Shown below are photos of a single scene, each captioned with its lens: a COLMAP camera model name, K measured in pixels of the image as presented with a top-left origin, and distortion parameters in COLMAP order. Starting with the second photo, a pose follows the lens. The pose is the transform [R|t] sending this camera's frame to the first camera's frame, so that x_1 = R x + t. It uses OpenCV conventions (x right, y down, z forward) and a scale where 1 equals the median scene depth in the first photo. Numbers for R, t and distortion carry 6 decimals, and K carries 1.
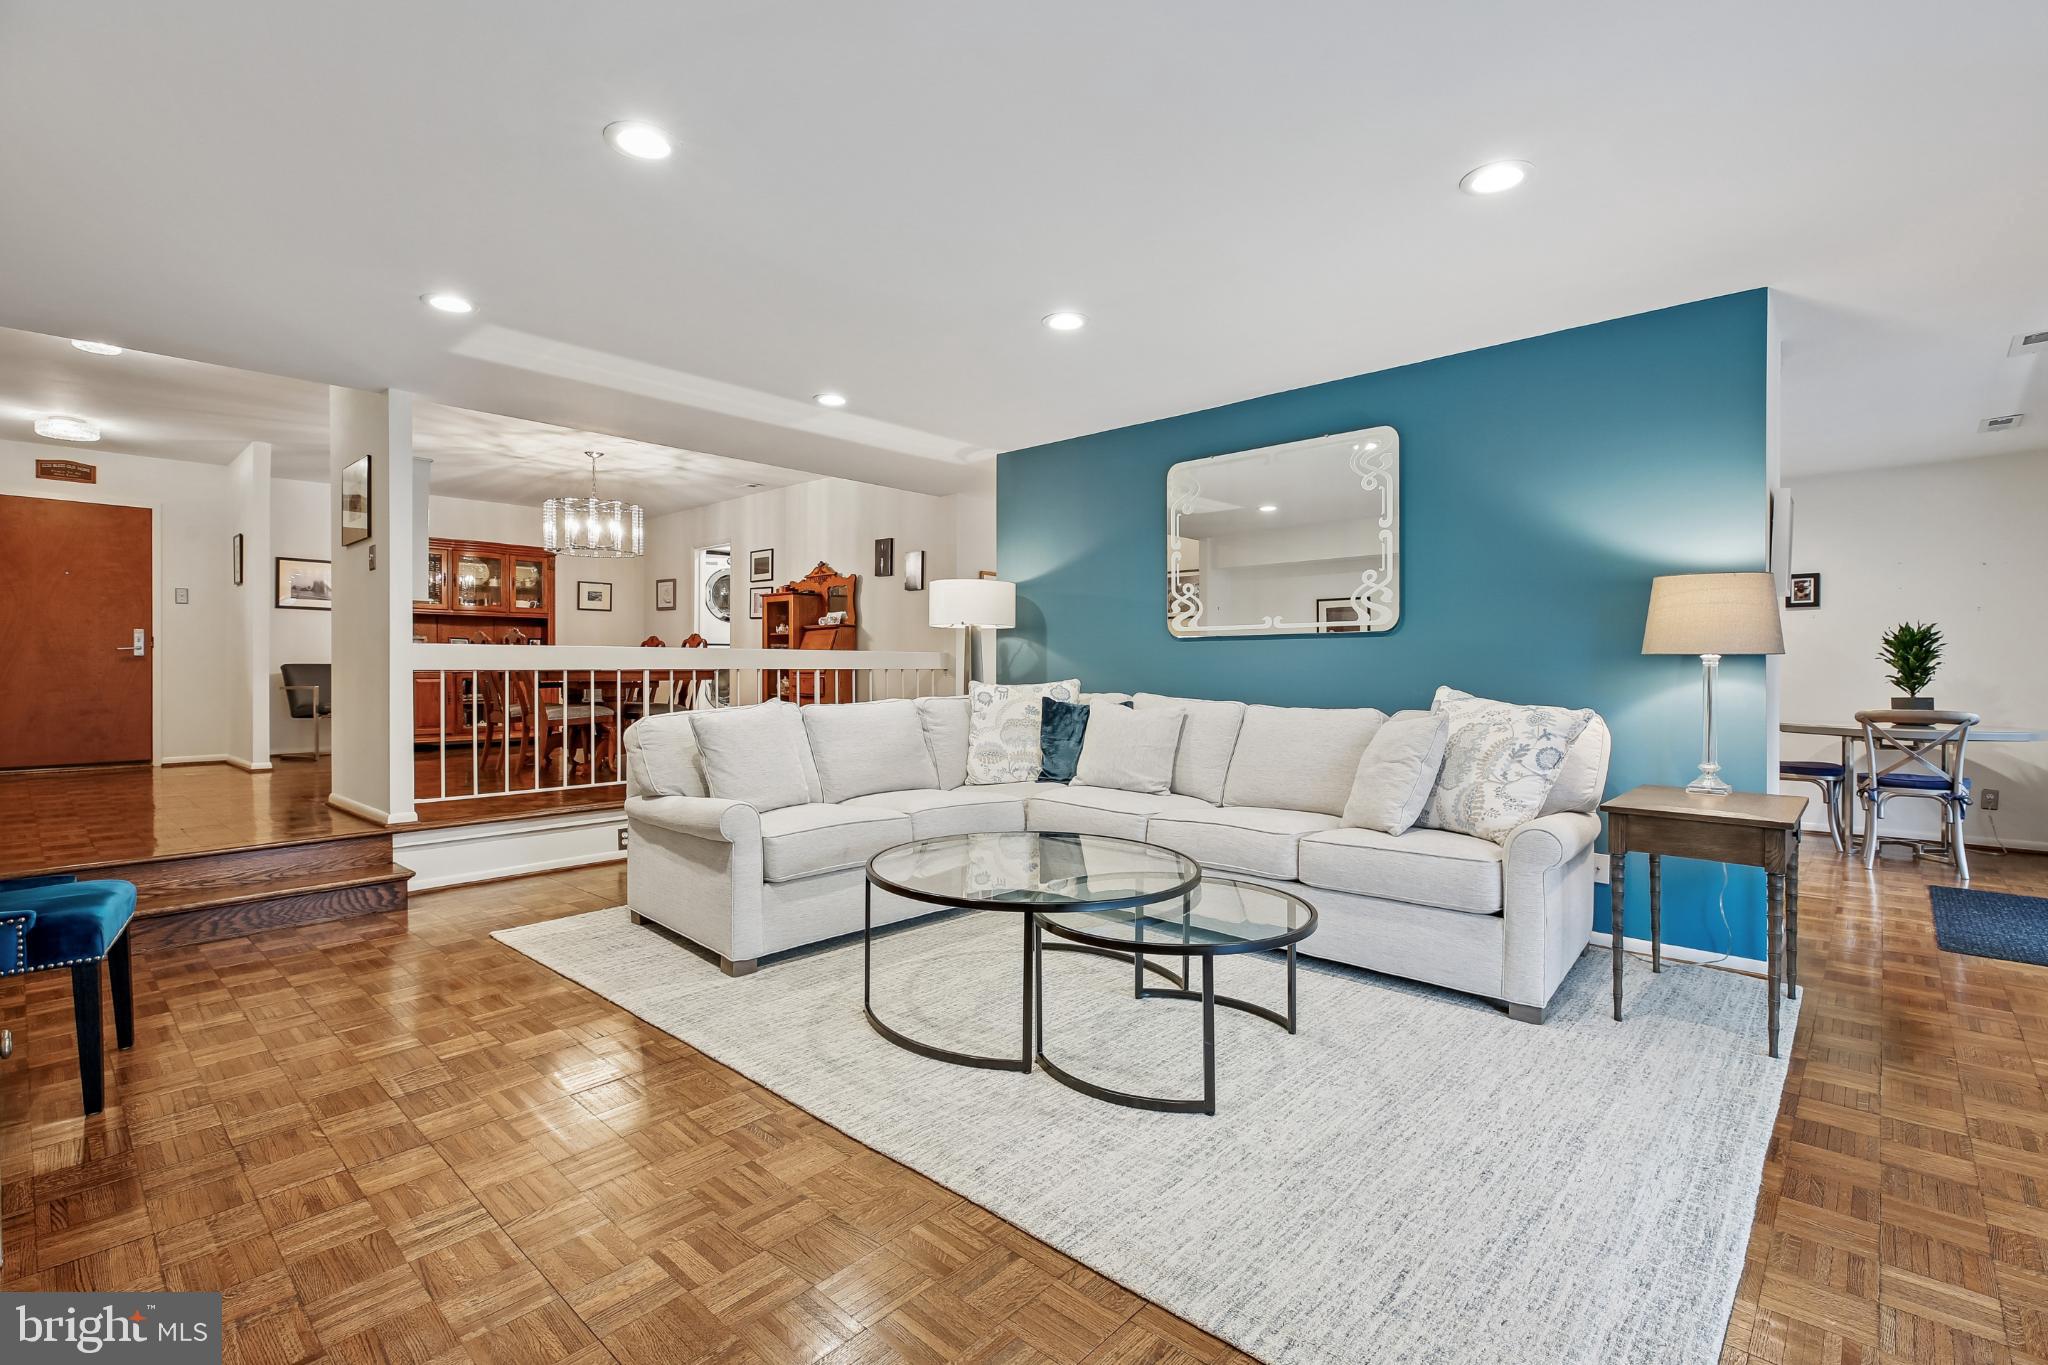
lens RADIAL K [[928.8, 0, 1025.8], [0, 928.8, 679.1], [0, 0, 1]] dist [0.005180, -0.001074]
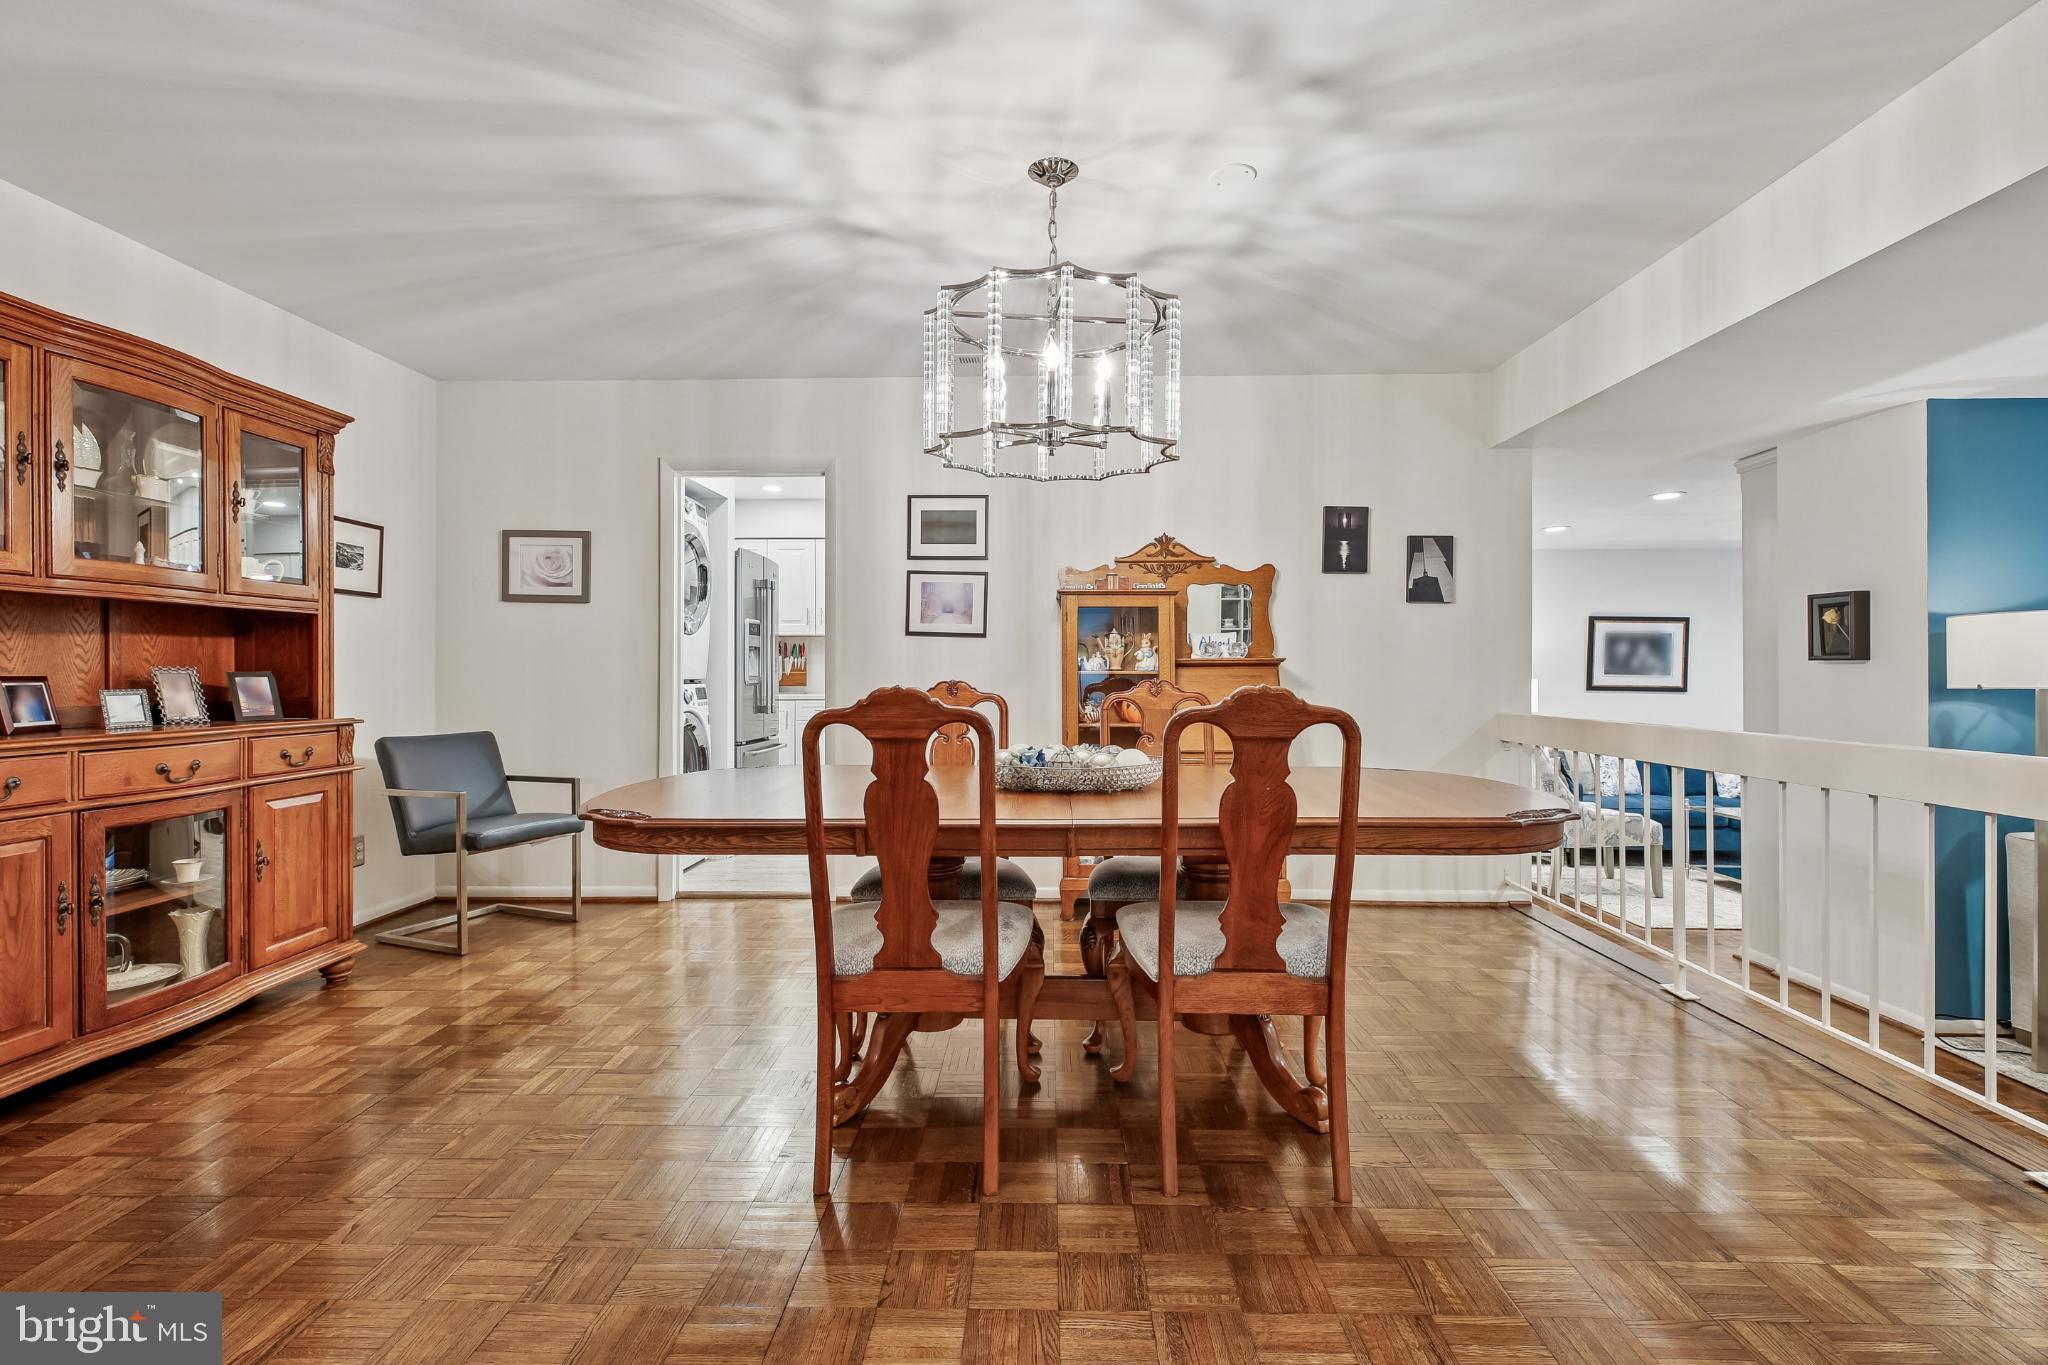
lens RADIAL K [[932.8, 0, 1025.5], [0, 932.8, 675.9], [0, 0, 1]] dist [0.009588, -0.000342]
pose [[0.756735, -0.003364, 0.653713, -0.621901], [0.008670, 0.999950, -0.004891, -0.044743], [-0.653665, 0.009369, 0.756726, 0.654526]]
